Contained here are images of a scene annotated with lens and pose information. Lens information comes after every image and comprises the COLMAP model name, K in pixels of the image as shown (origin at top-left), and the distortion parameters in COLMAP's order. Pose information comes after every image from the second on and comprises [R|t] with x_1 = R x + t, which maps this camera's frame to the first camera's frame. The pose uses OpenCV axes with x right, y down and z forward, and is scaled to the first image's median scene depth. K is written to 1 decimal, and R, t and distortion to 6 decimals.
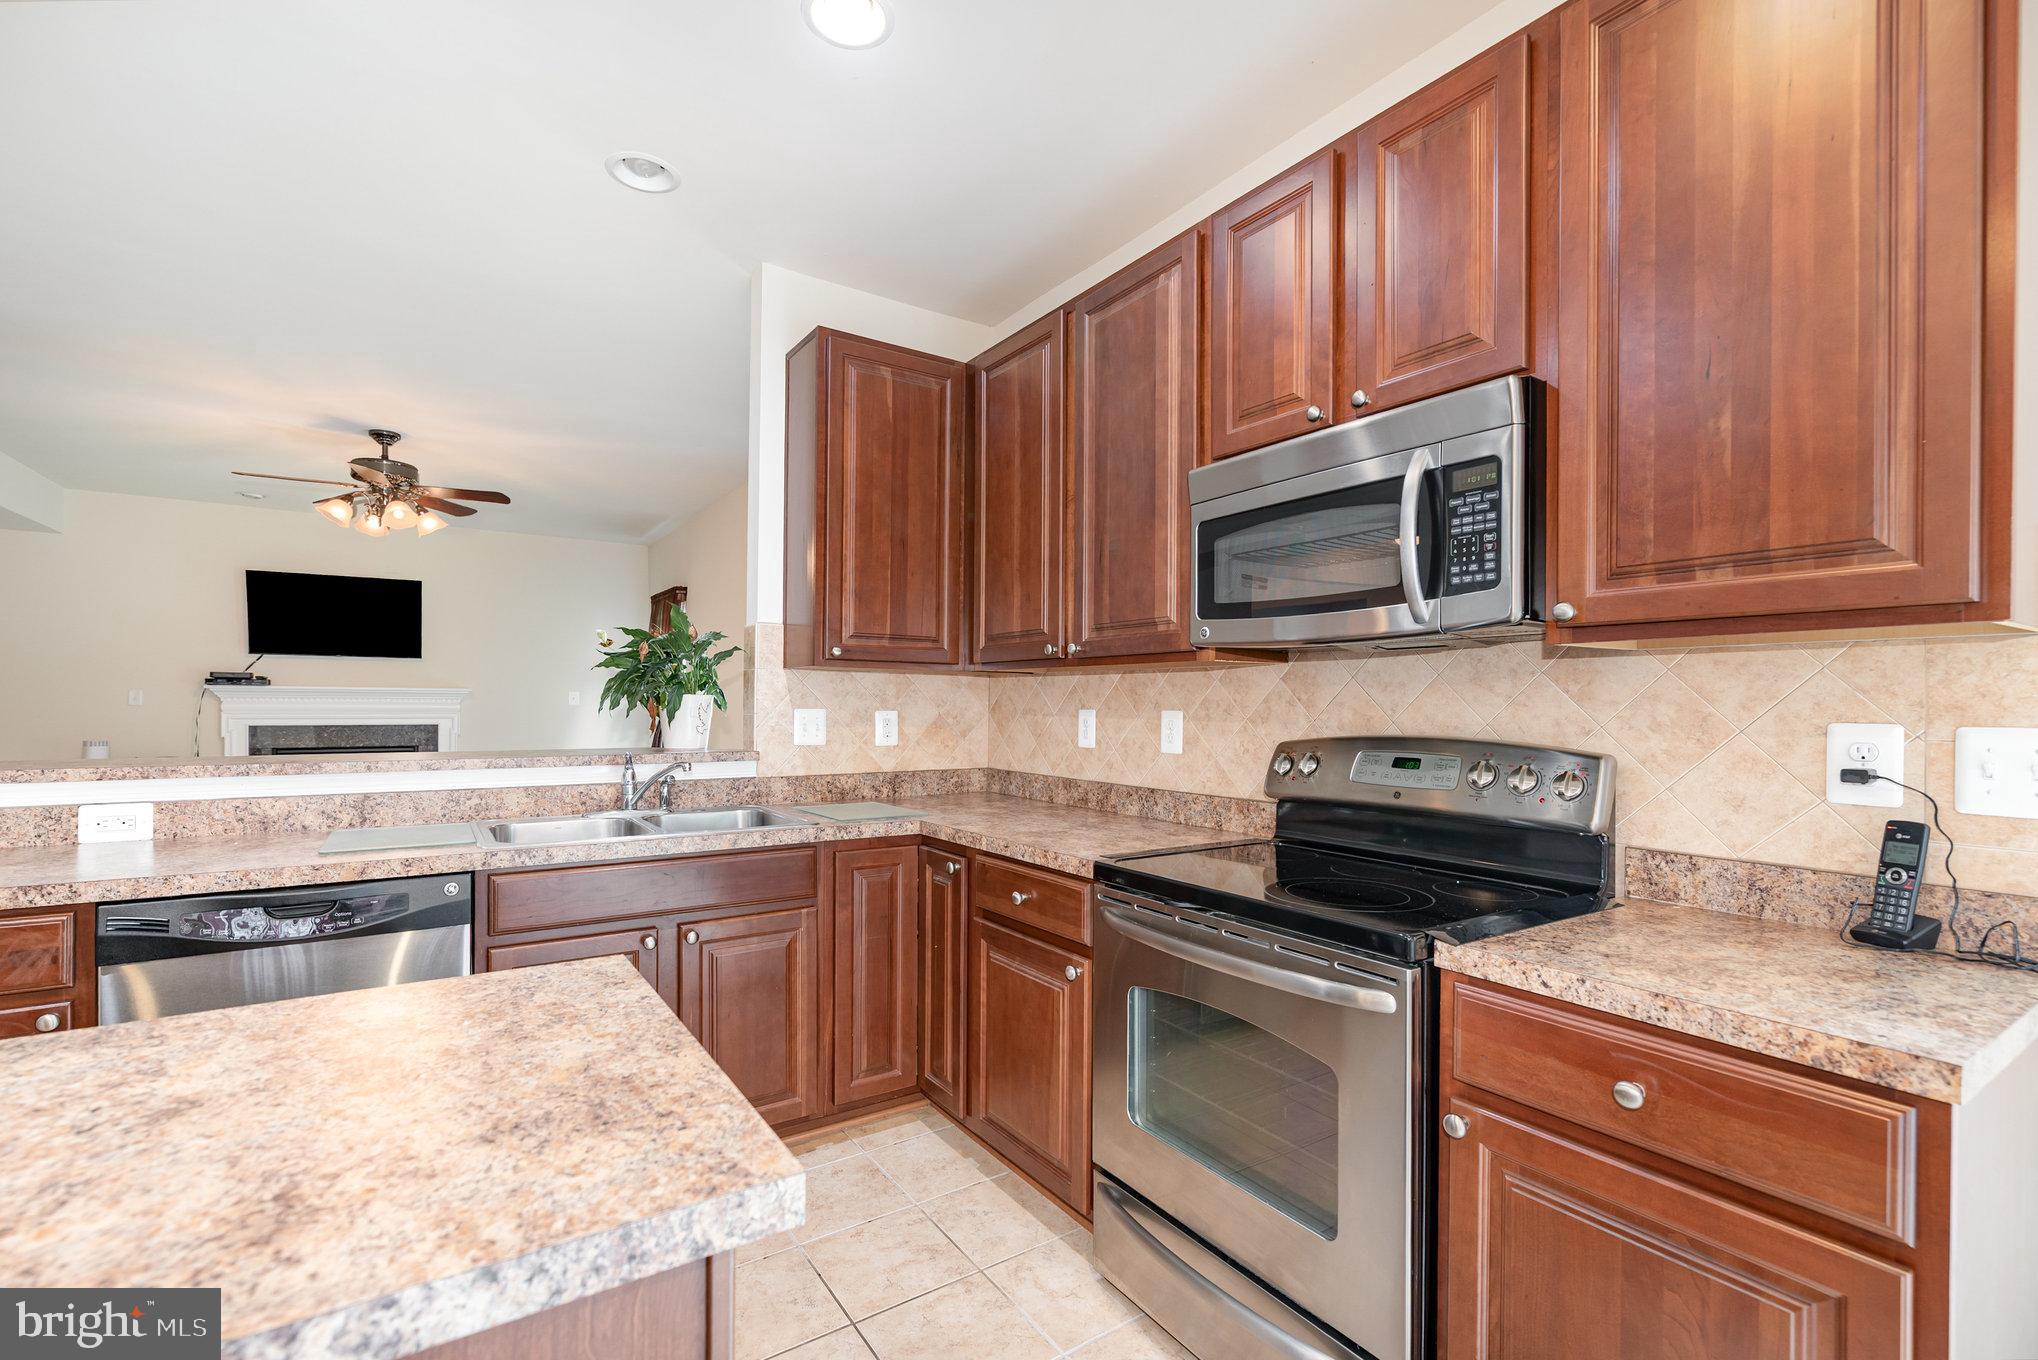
lens RADIAL K [[889.5, 0, 1016.3], [0, 889.5, 705.4], [0, 0, 1]] dist [0.000416, 0.000102]
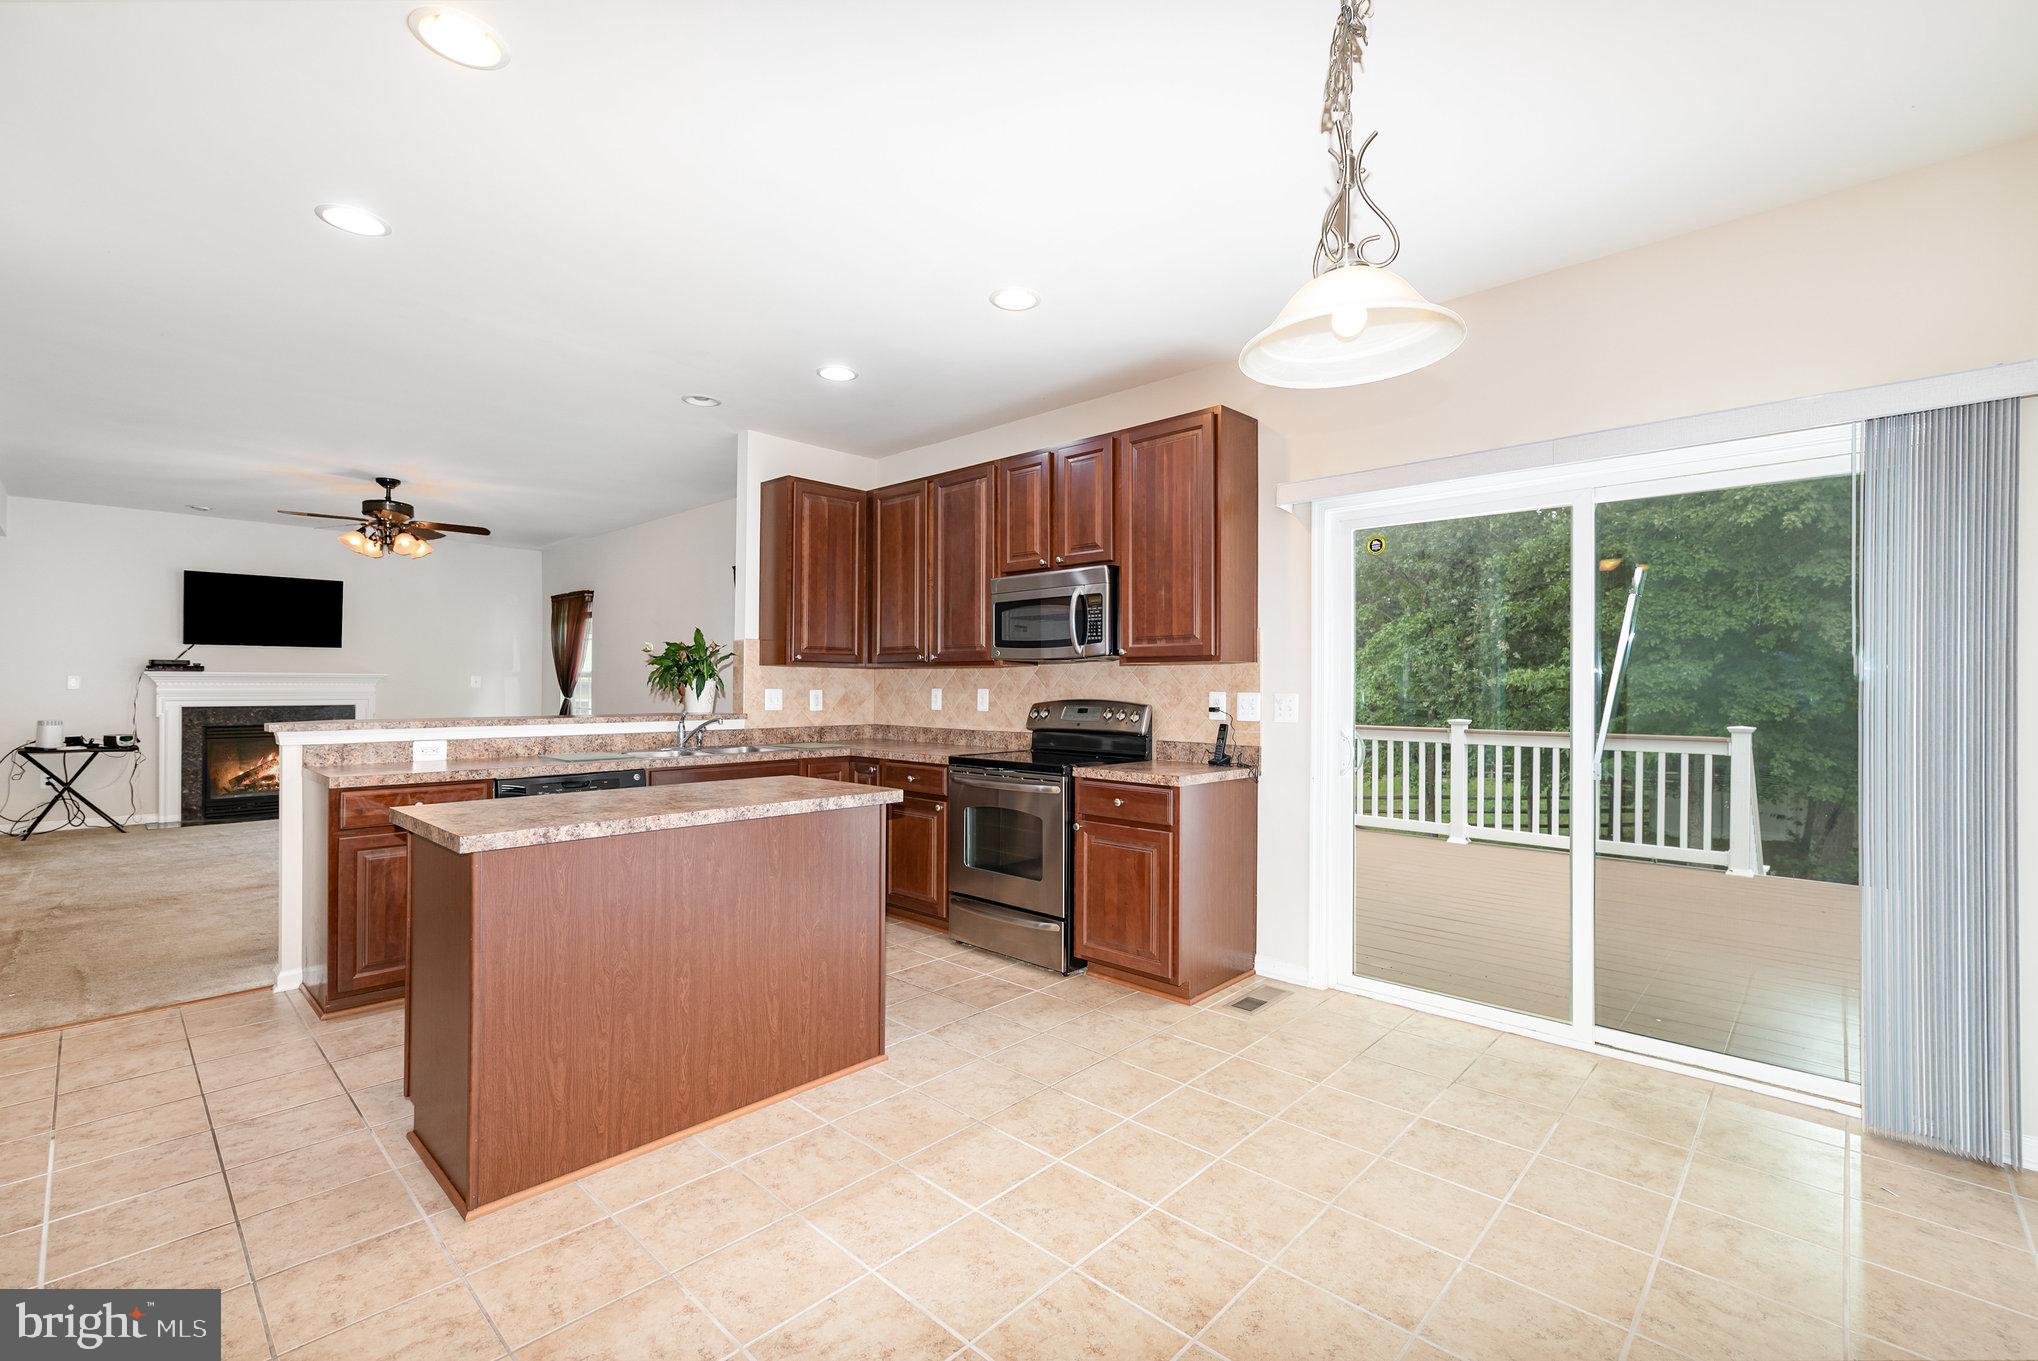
lens RADIAL K [[870.8, 0, 1028.5], [0, 870.8, 679.0], [0, 0, 1]] dist [0.001392, 0.000310]
pose [[0.974821, -0.001519, 0.222985, -0.154273], [0.003416, 0.999961, -0.008122, -0.000101], [-0.222964, 0.008679, 0.974788, -0.886059]]
